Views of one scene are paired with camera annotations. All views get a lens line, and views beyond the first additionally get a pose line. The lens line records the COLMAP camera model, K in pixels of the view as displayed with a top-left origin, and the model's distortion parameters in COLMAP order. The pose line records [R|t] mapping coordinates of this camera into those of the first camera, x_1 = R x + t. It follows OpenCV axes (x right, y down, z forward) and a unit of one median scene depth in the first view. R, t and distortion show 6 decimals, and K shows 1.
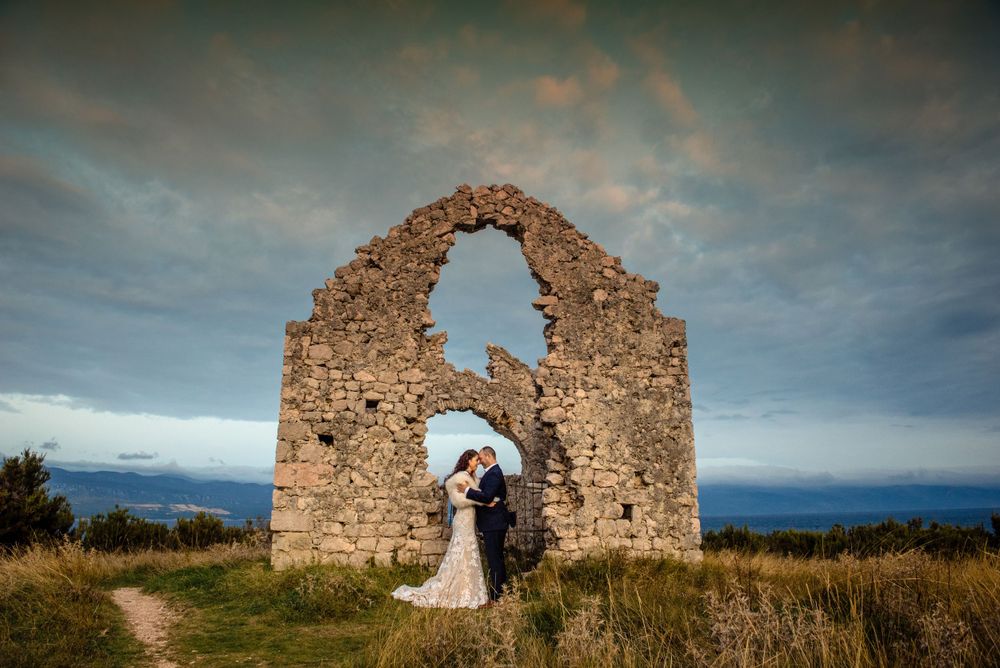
lens RADIAL K [[686.2, 0, 496.2], [0, 686.2, 328.1], [0, 0, 1]] dist [-0.050521, -0.004030]
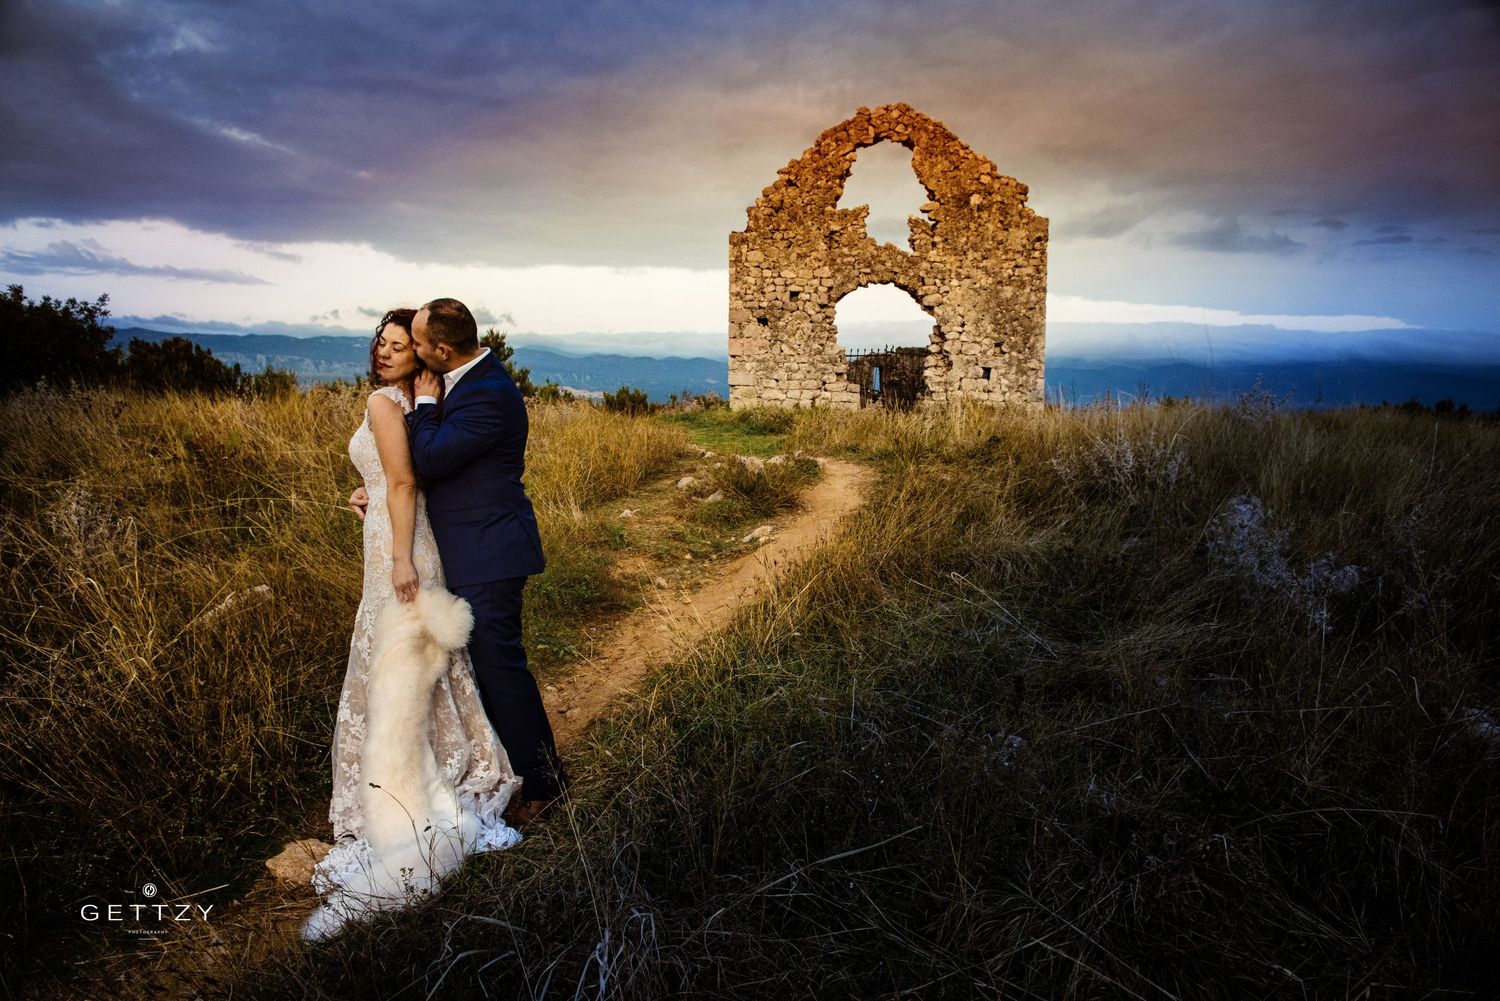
lens RADIAL K [[1045.6, 0, 749.7], [0, 1045.6, 496.9], [0, 0, 1]] dist [-0.013941, -0.001497]
pose [[0.972667, 0.029177, -0.230365, 0.214160], [0.053301, 0.937531, 0.343795, -0.222516], [0.226005, -0.346676, 0.910350, -1.010590]]
